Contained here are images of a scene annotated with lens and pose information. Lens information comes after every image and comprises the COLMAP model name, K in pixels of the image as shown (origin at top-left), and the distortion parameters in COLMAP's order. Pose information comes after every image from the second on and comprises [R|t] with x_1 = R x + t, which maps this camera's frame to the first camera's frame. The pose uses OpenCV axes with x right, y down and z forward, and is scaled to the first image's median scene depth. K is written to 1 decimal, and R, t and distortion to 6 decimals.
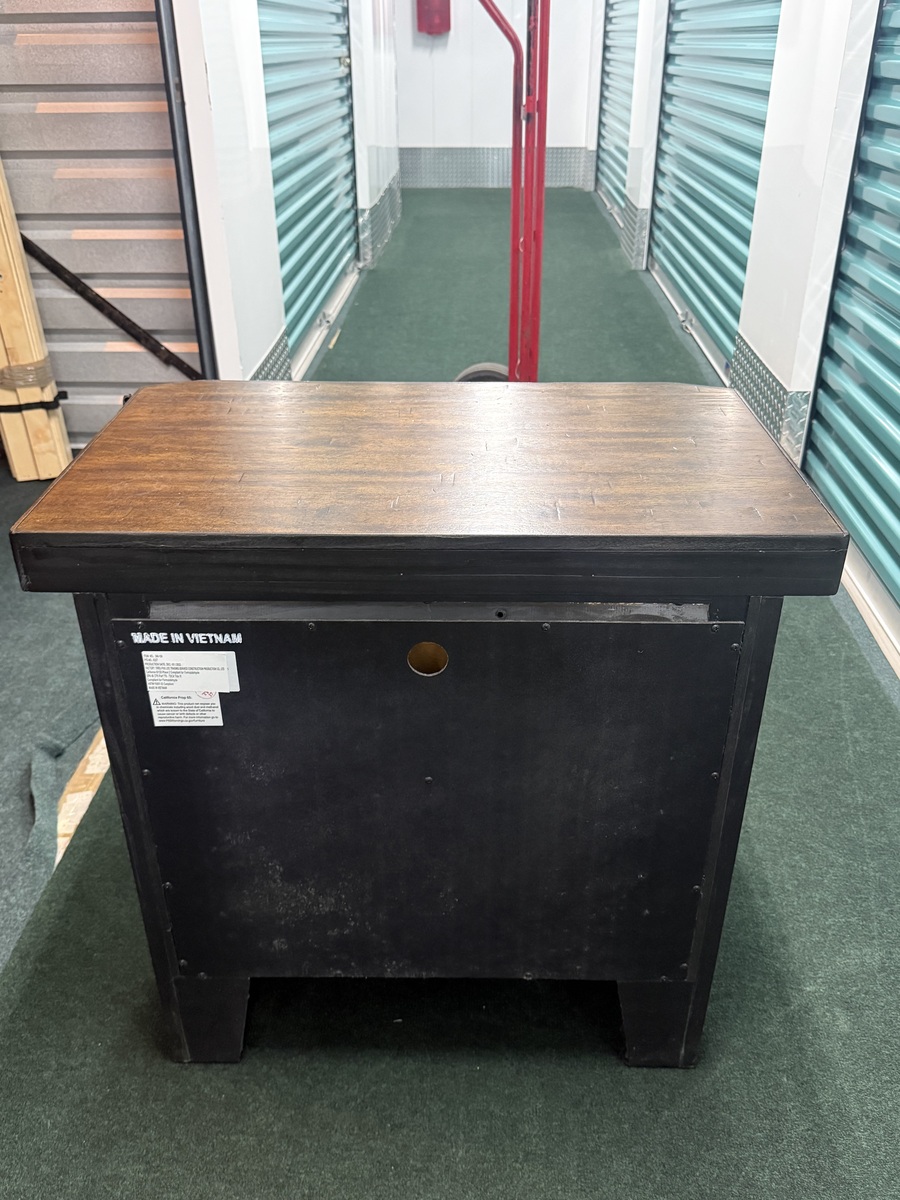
lens RADIAL K [[988.1, 0, 450.0], [0, 988.1, 600.0], [0, 0, 1]] dist [0.121220, -0.286010]
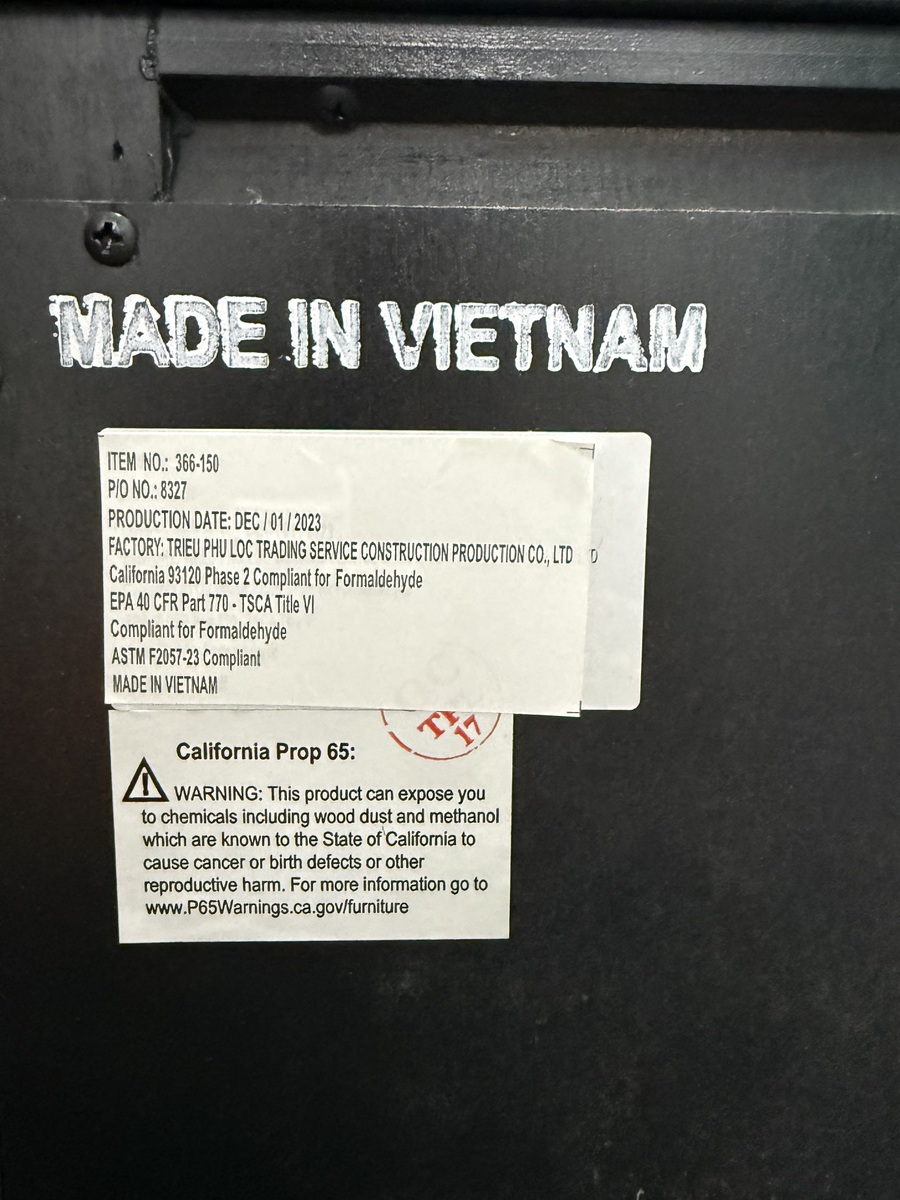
lens RADIAL K [[969.2, 0, 450.0], [0, 969.2, 600.0], [0, 0, 1]] dist [-0.001606, -0.000438]
pose [[0.999249, 0.011399, 0.037043, -0.254051], [0.001879, 0.940399, -0.340069, 0.132950], [-0.038712, 0.339883, 0.939671, 0.847771]]
